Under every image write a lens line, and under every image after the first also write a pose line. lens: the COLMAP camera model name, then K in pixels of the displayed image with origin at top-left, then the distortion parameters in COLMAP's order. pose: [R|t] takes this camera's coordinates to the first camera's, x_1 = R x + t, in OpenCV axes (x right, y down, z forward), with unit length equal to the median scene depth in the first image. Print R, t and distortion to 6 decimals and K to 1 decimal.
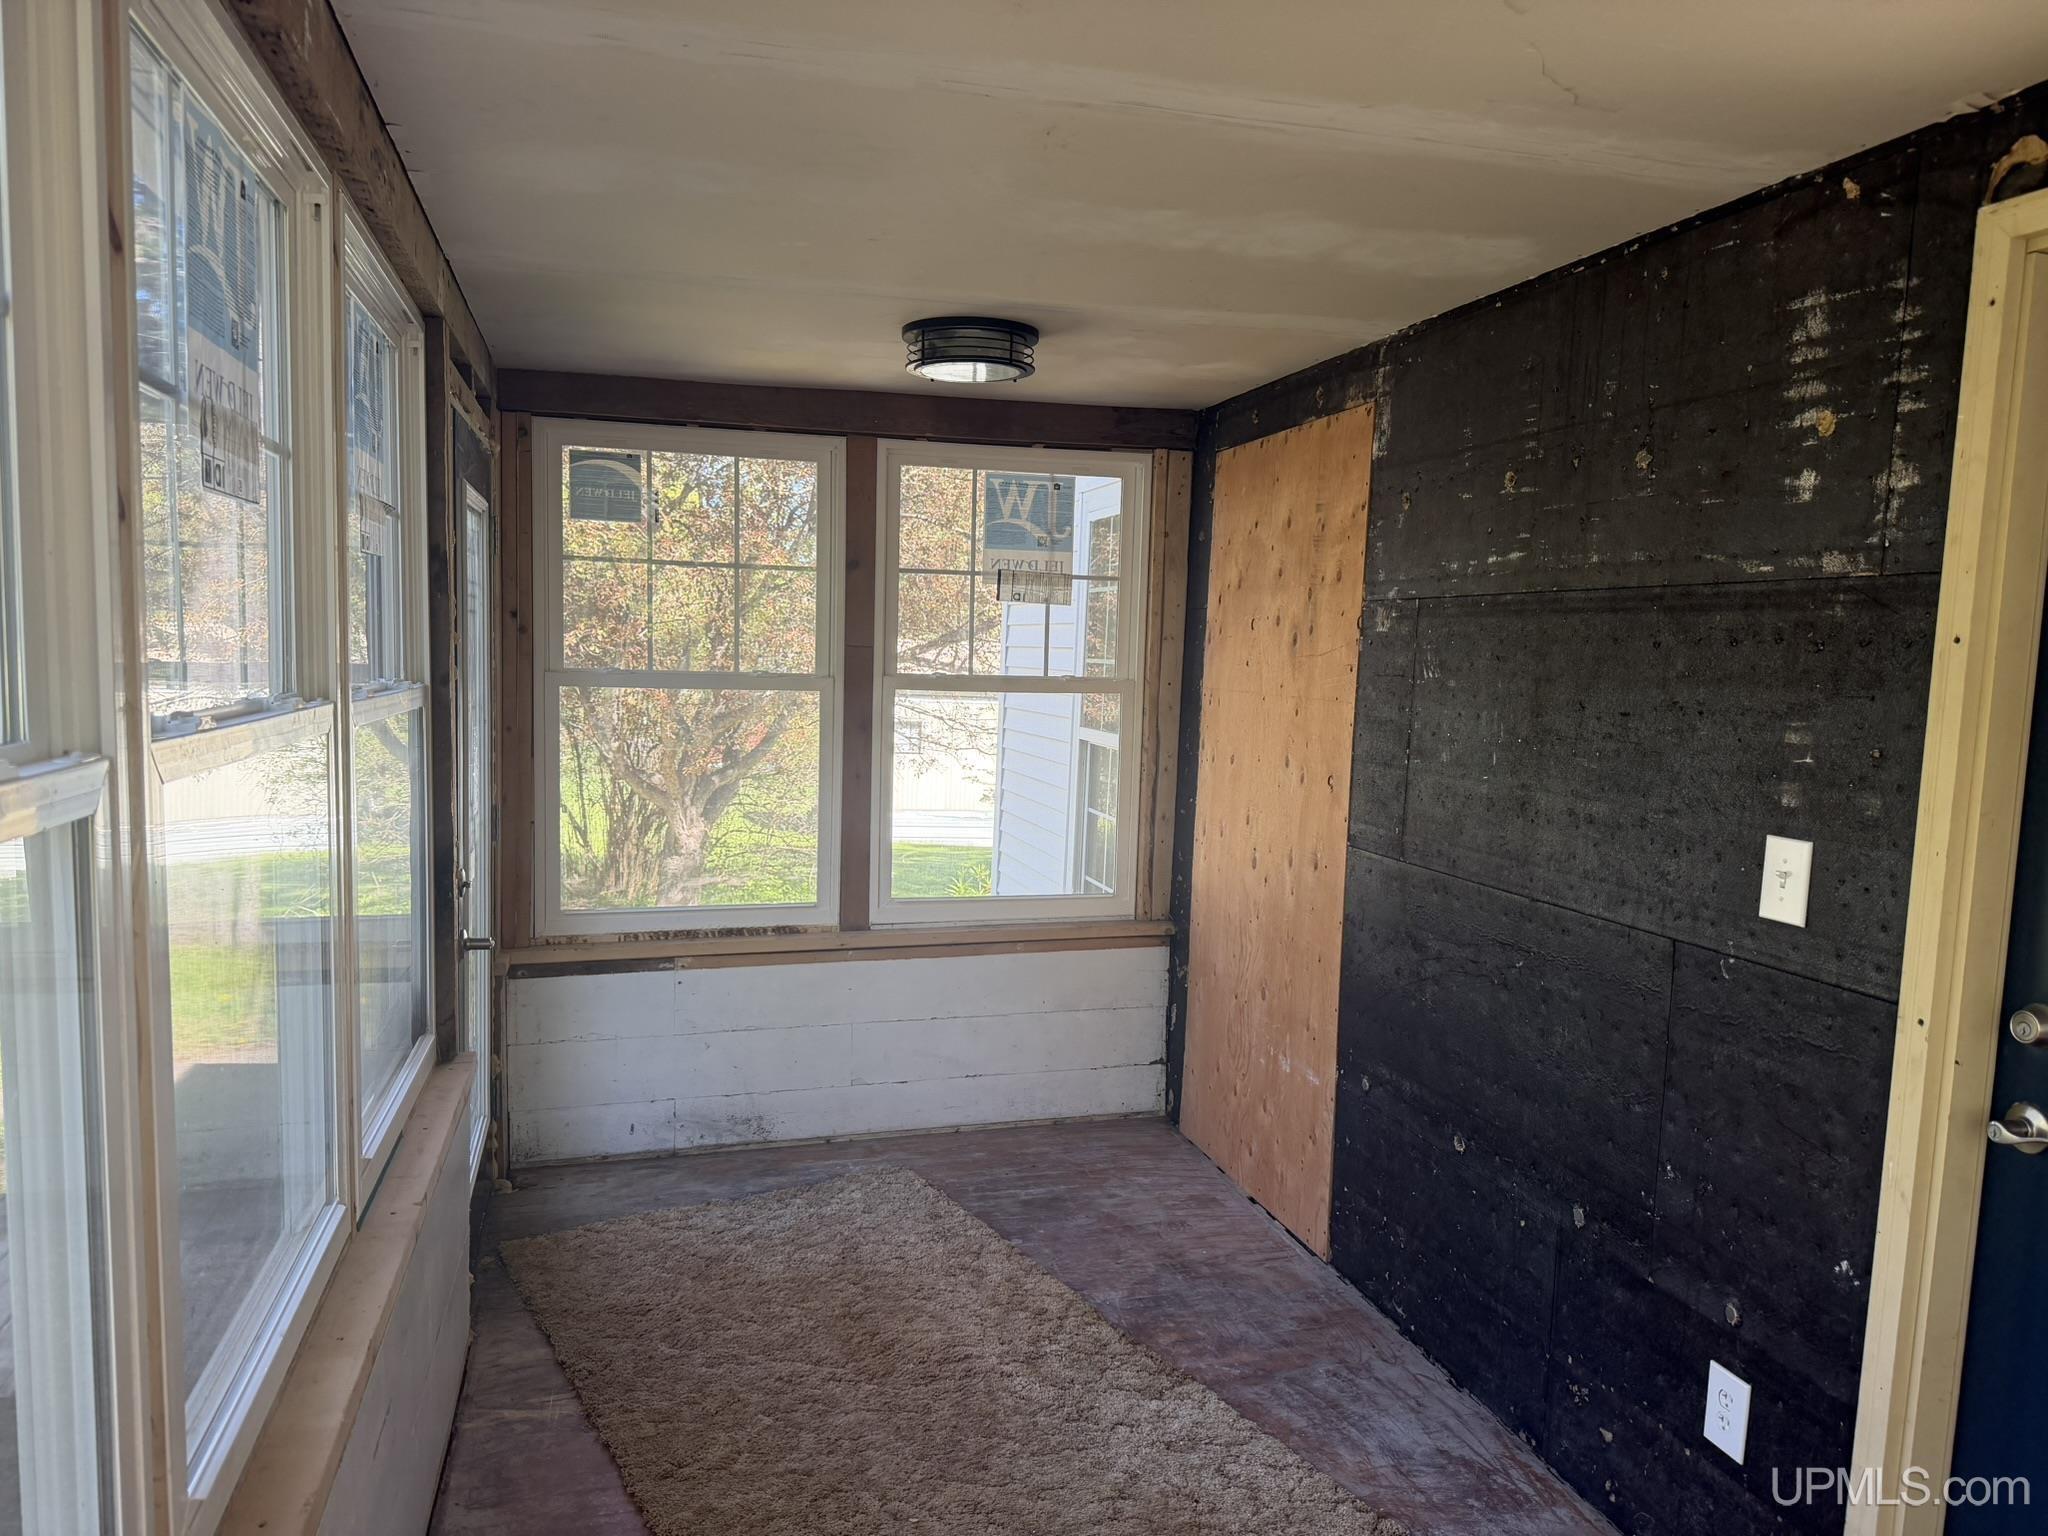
lens RADIAL K [[1435.2, 0, 1025.8], [0, 1435.2, 773.1], [0, 0, 1]] dist [0.105275, -0.139758]
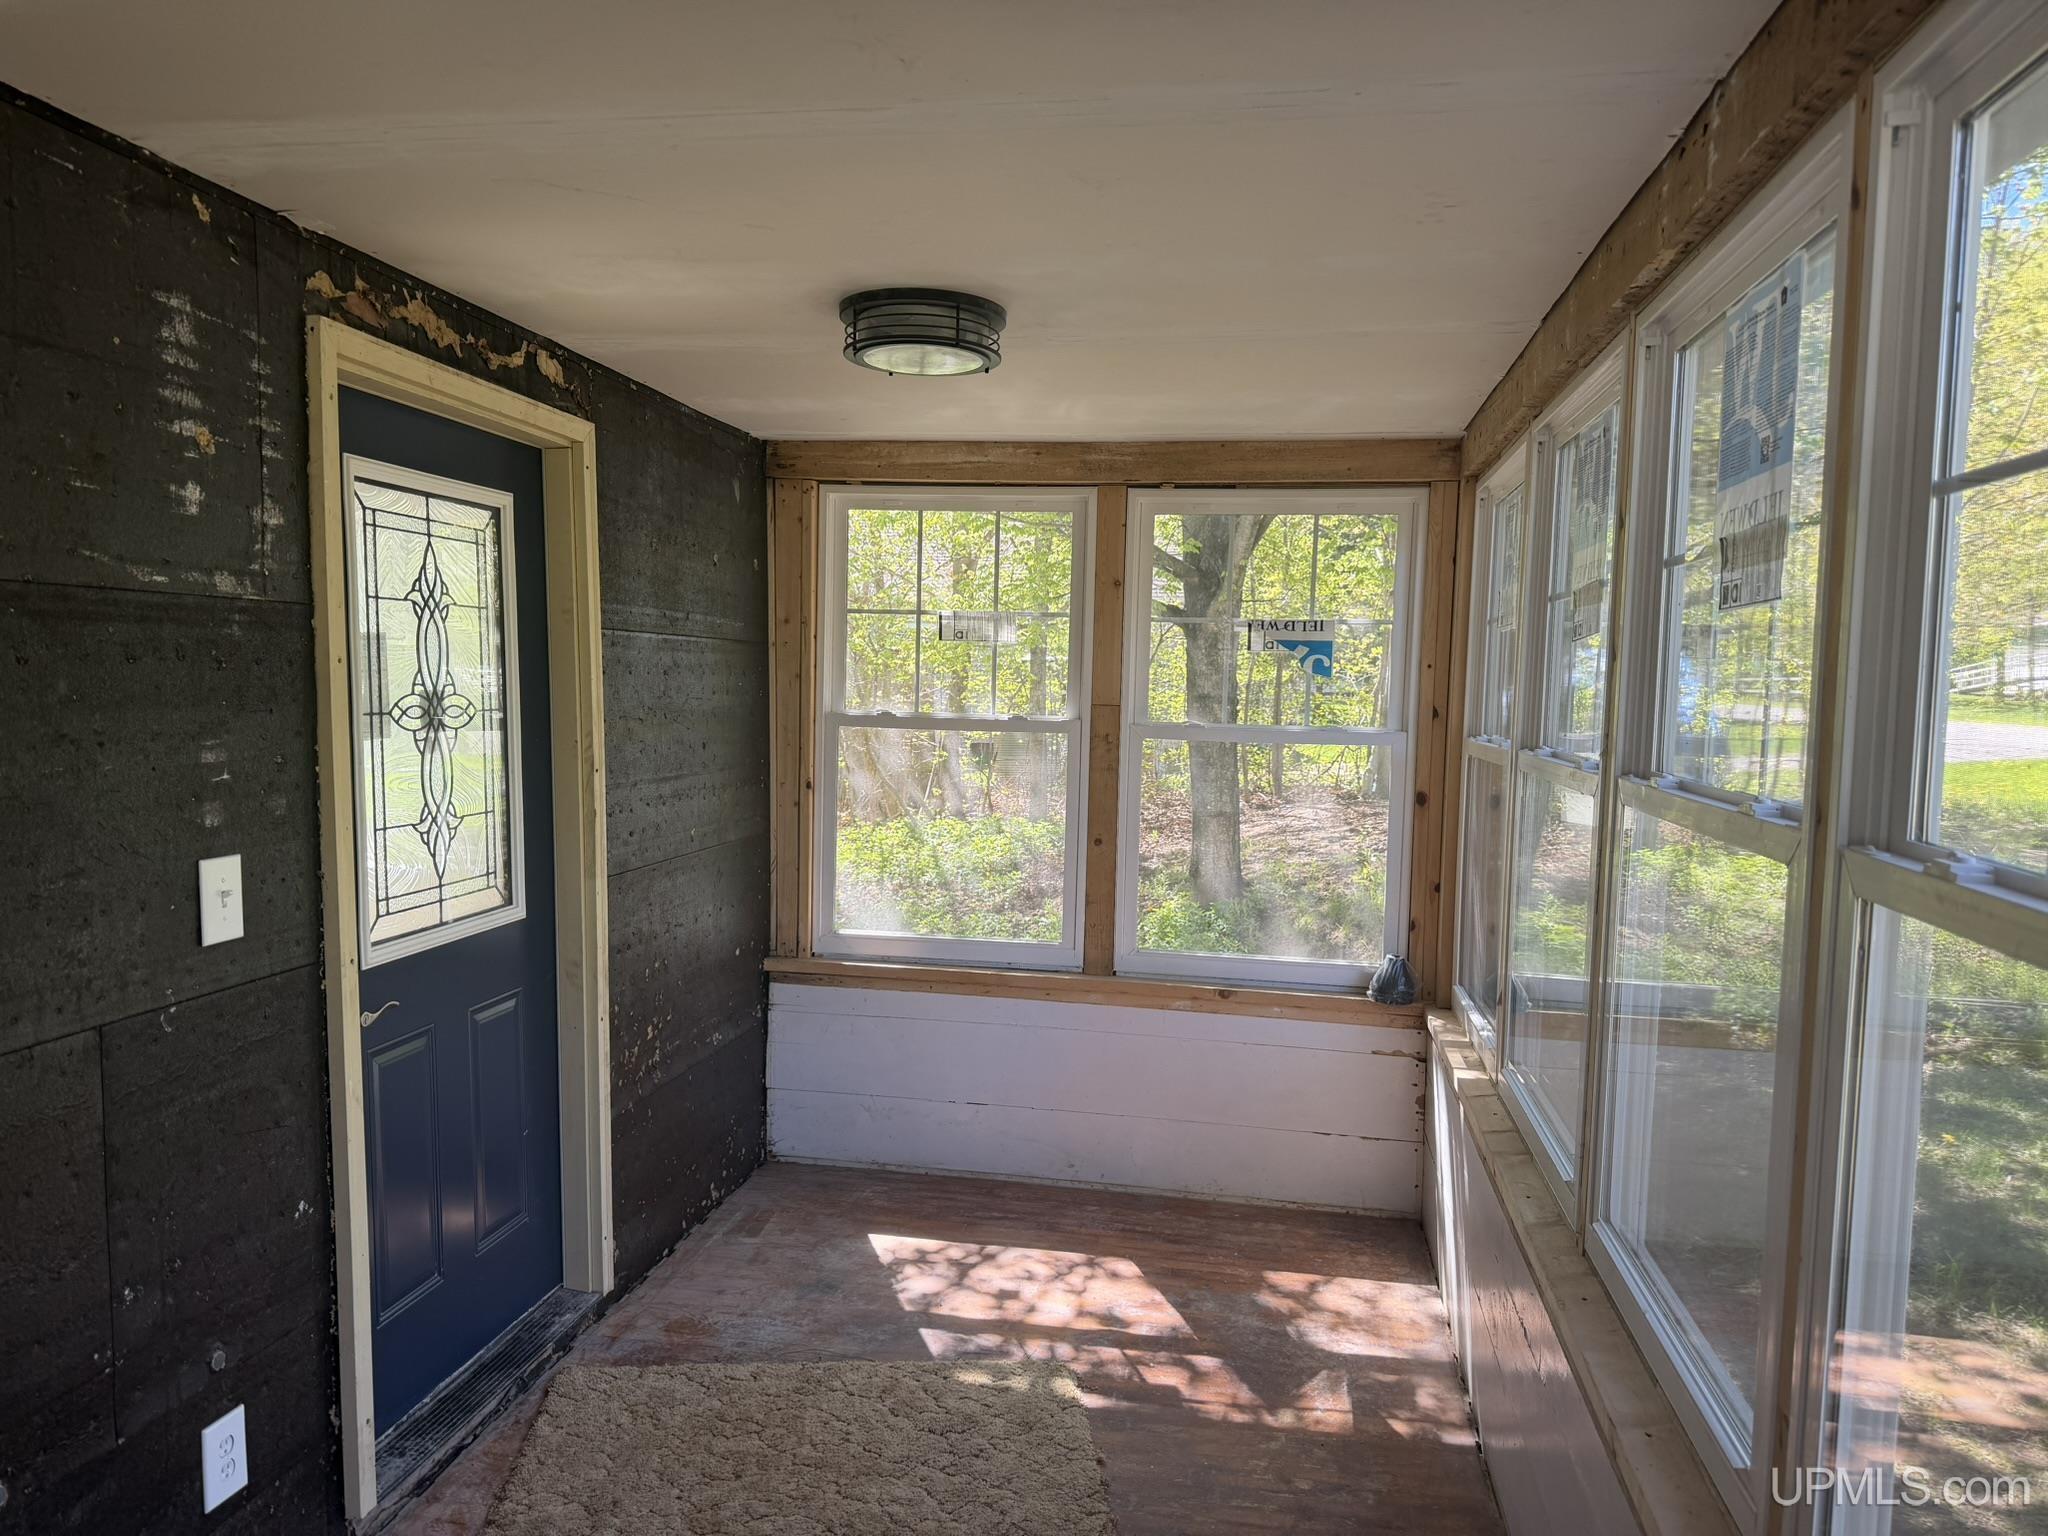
lens RADIAL K [[1435.2, 0, 1025.8], [0, 1435.2, 773.1], [0, 0, 1]] dist [0.105275, -0.139758]
pose [[-0.905996, -0.074337, 0.416707, -0.382645], [-0.008612, 0.987492, 0.157436, -0.172545], [-0.423198, 0.139047, -0.895304, 1.645083]]
